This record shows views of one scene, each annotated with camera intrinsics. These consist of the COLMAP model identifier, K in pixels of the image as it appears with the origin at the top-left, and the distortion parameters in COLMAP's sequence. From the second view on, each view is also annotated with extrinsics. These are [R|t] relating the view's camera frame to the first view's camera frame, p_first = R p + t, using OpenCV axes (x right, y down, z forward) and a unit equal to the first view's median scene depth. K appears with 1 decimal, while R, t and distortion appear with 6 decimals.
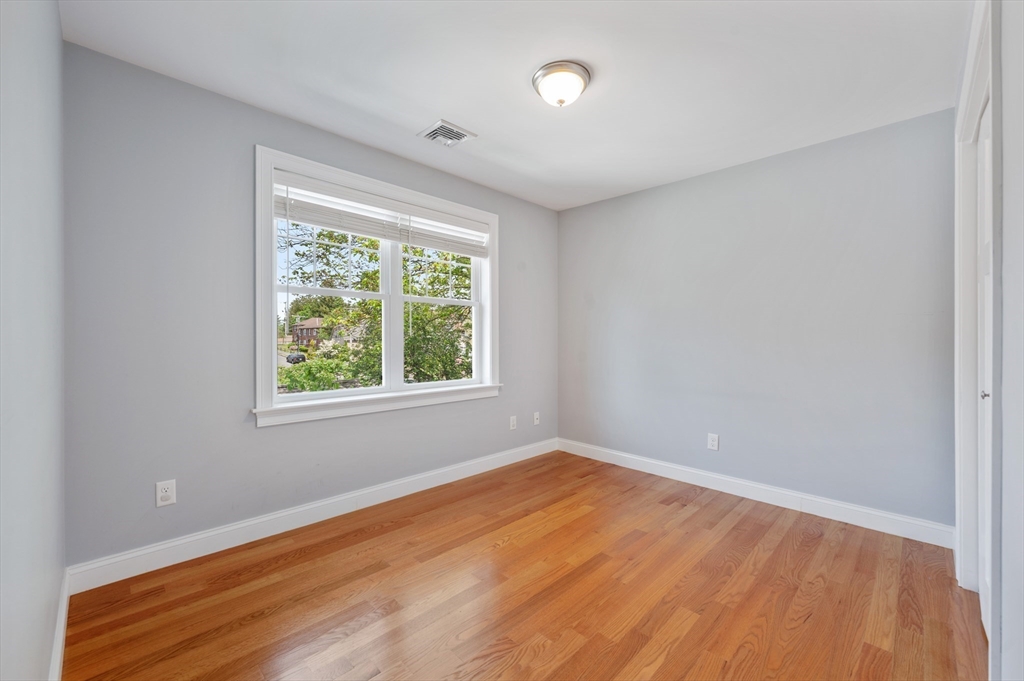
lens RADIAL K [[414.3, 0, 521.5], [0, 414.3, 341.3], [0, 0, 1]] dist [-0.000924, 0.001029]
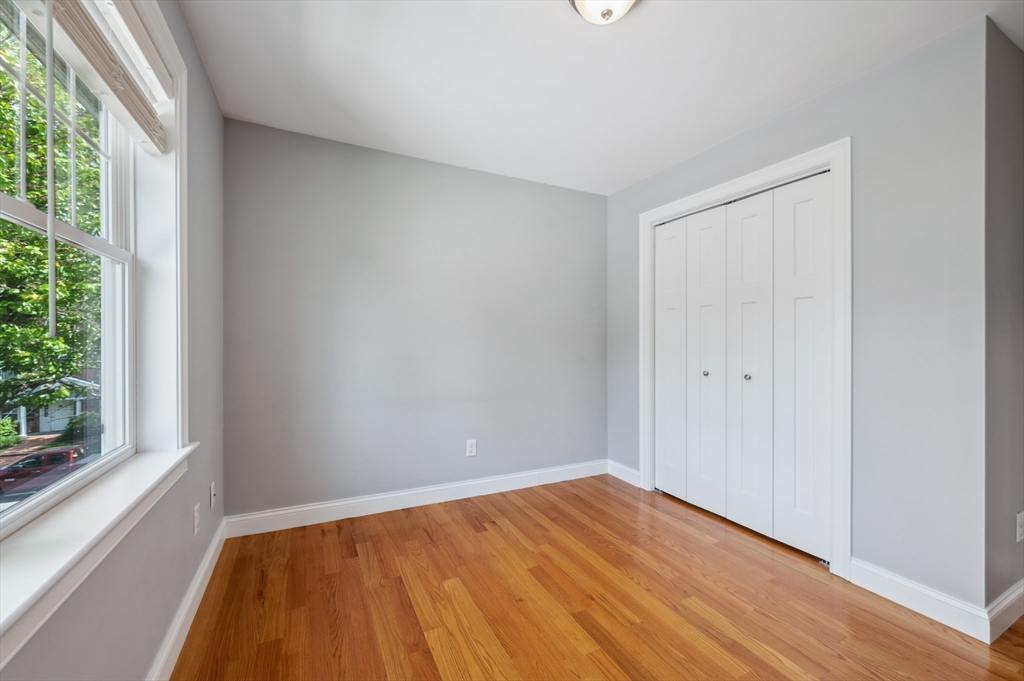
lens RADIAL K [[414.3, 0, 513.1], [0, 414.3, 341.9], [0, 0, 1]] dist [-0.000924, 0.001029]
pose [[0.327794, -0.007677, 0.944718, -0.457533], [0.003246, 0.999970, 0.007000, -0.005893], [-0.944744, 0.000772, 0.327809, 0.676385]]
